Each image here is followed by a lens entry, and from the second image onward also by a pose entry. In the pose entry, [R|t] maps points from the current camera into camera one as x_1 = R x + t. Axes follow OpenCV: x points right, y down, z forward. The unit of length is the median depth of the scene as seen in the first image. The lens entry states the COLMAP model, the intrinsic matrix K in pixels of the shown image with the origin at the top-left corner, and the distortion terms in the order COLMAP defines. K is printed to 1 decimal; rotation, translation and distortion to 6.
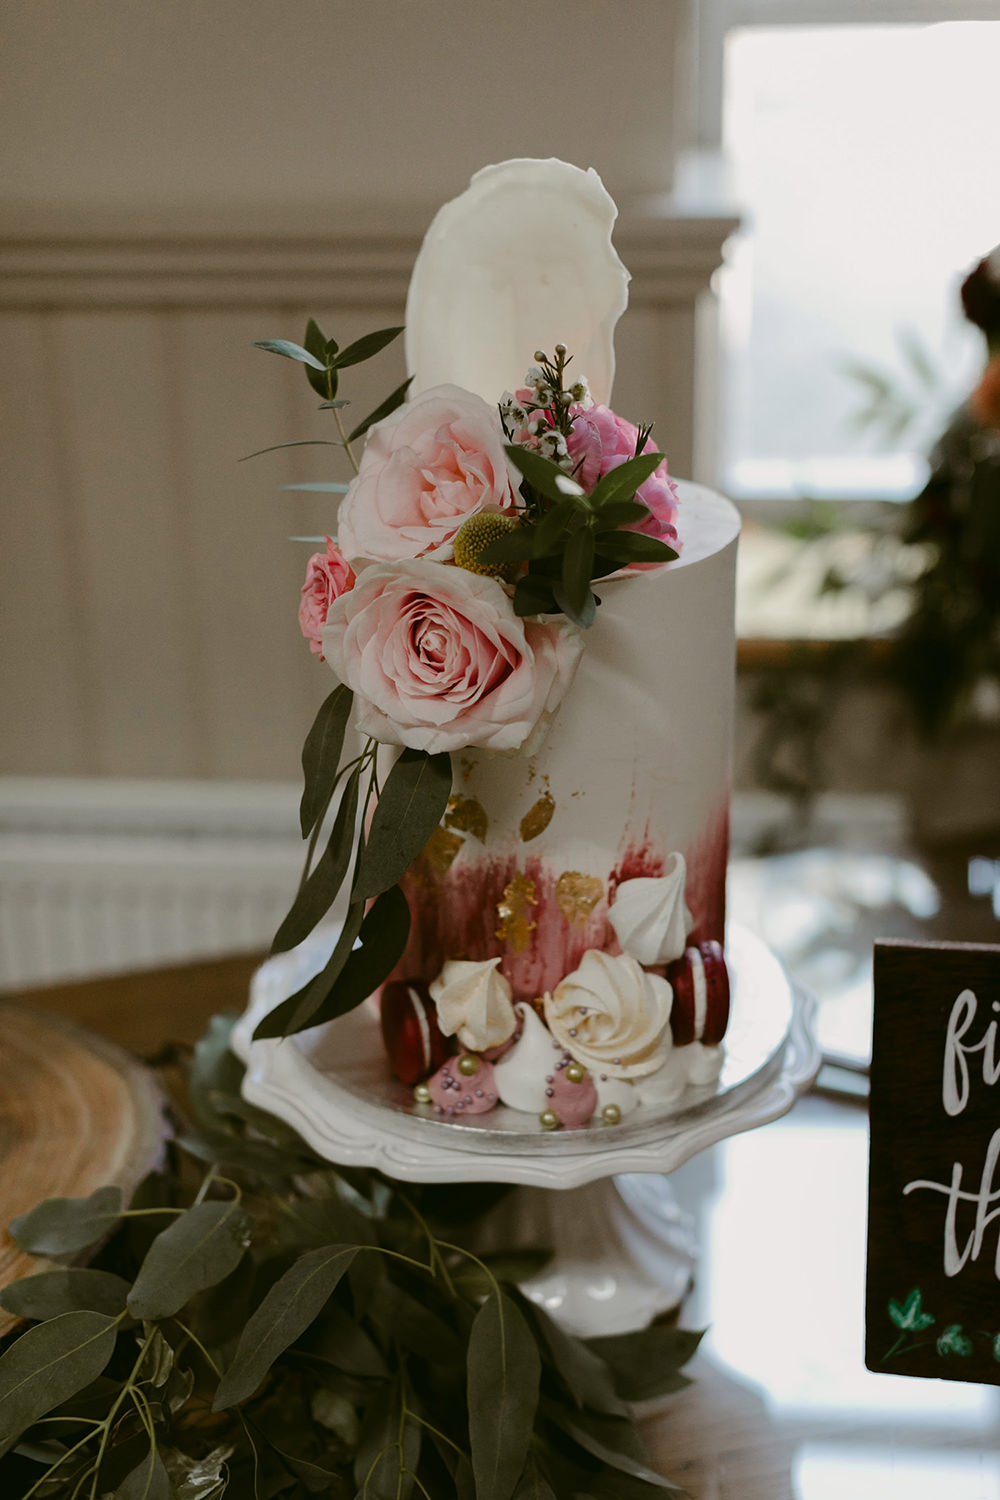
lens RADIAL K [[2158.2, 0, 498.0], [0, 2158.2, 746.1], [0, 0, 1]] dist [0.005718, 0.000000]
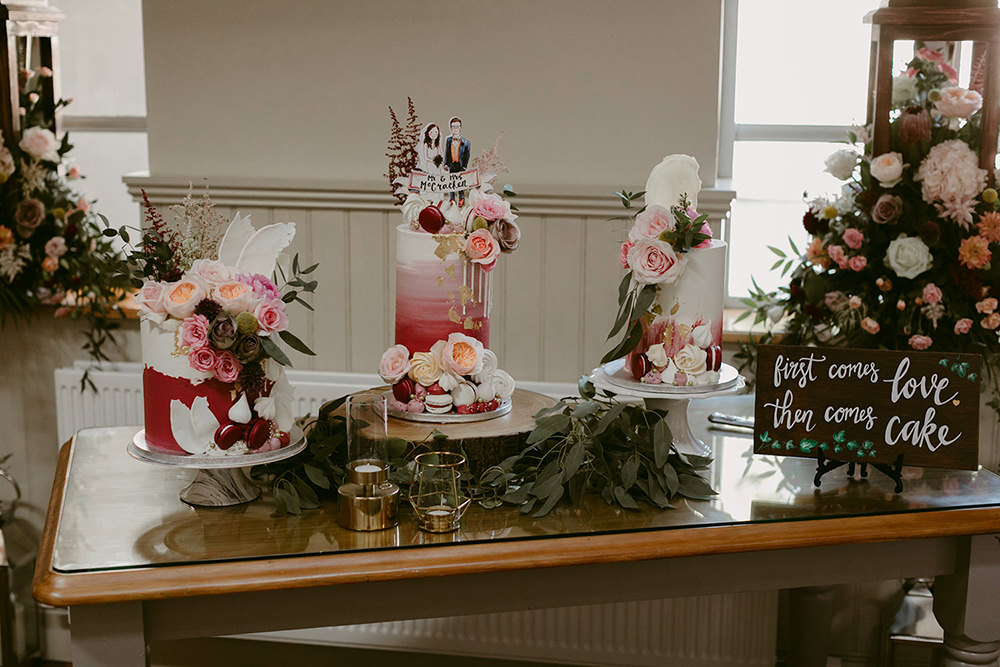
lens RADIAL K [[1438.8, 0, 503.1], [0, 1438.8, 335.1], [0, 0, 1]] dist [0.005718, 0.000000]
pose [[0.997139, 0.046687, -0.059457, -0.139638], [-0.057655, 0.978366, -0.198688, 0.633490], [0.048895, 0.201547, 0.978258, -1.642374]]
